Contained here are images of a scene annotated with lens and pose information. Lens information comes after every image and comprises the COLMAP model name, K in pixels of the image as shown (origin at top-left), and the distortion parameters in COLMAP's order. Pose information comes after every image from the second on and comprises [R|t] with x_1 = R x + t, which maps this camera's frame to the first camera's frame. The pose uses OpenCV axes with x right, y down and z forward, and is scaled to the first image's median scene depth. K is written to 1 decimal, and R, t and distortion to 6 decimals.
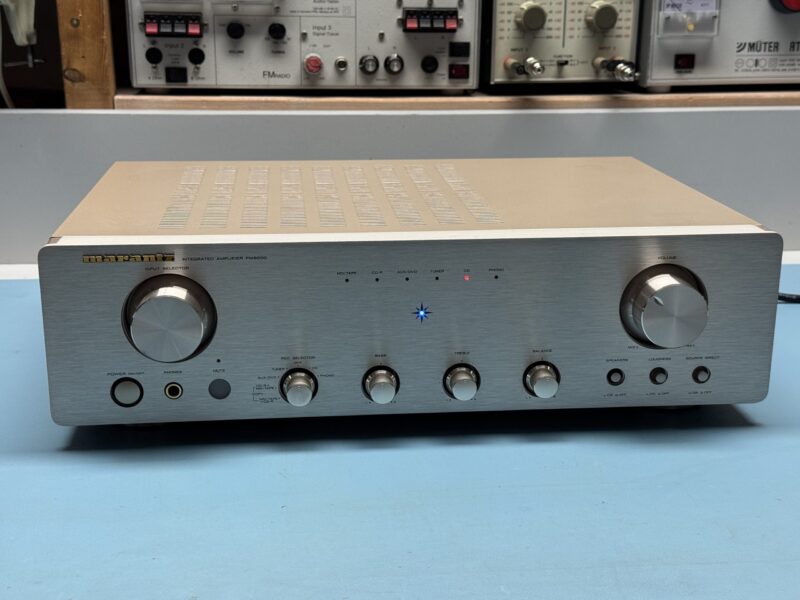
lens RADIAL K [[1116.6, 0, 398.6], [0, 1116.6, 300.9], [0, 0, 1]] dist [0.157251, 0.000000]
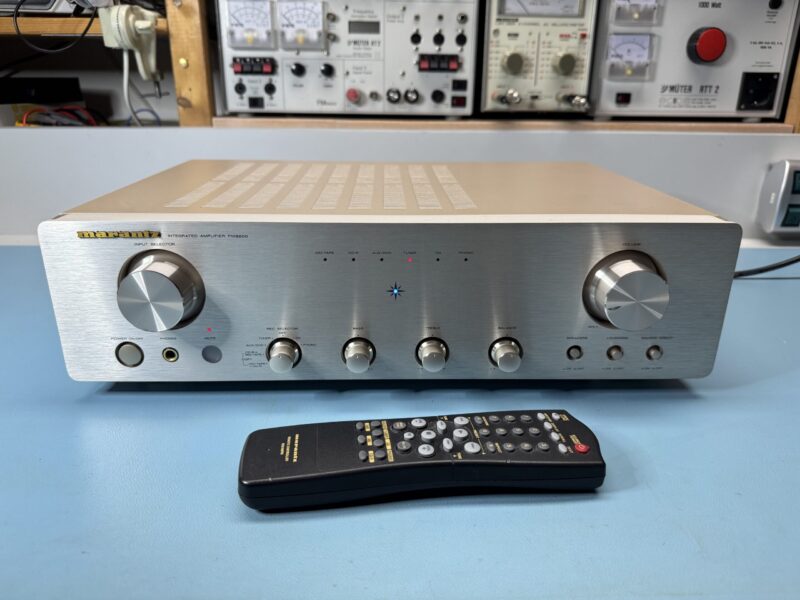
lens RADIAL K [[591.3, 0, 397.9], [0, 591.3, 299.2], [0, 0, 1]] dist [0.003992, -0.014720]
pose [[0.997223, 0.028973, -0.068613, 0.036856], [-0.023950, 0.997050, 0.072928, -0.013473], [0.070523, -0.071082, 0.994974, 0.260639]]
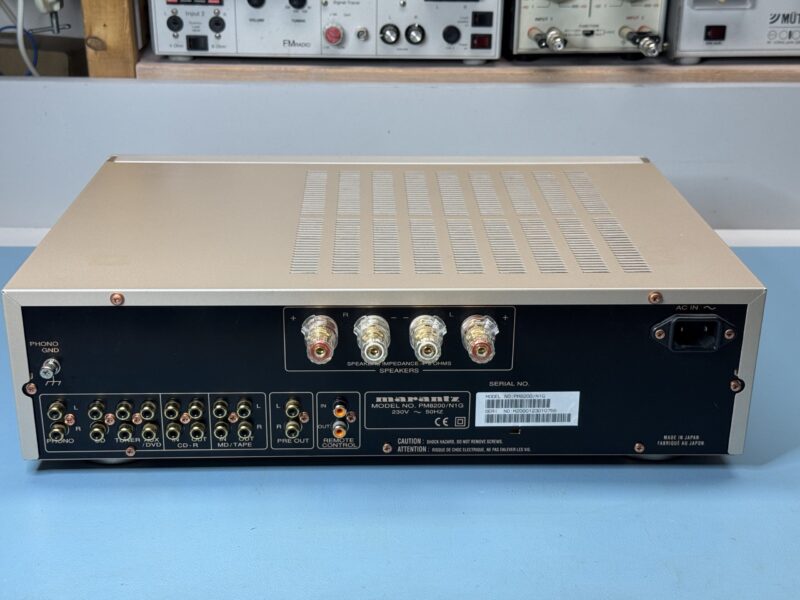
lens RADIAL K [[1116.6, 0, 402.8], [0, 1116.6, 299.8], [0, 0, 1]] dist [0.157251, 0.000000]
pose [[0.998097, 0.029291, -0.054267, 0.046633], [-0.024334, 0.995657, 0.089862, -0.067435], [0.056664, -0.088370, 0.994475, -0.009082]]
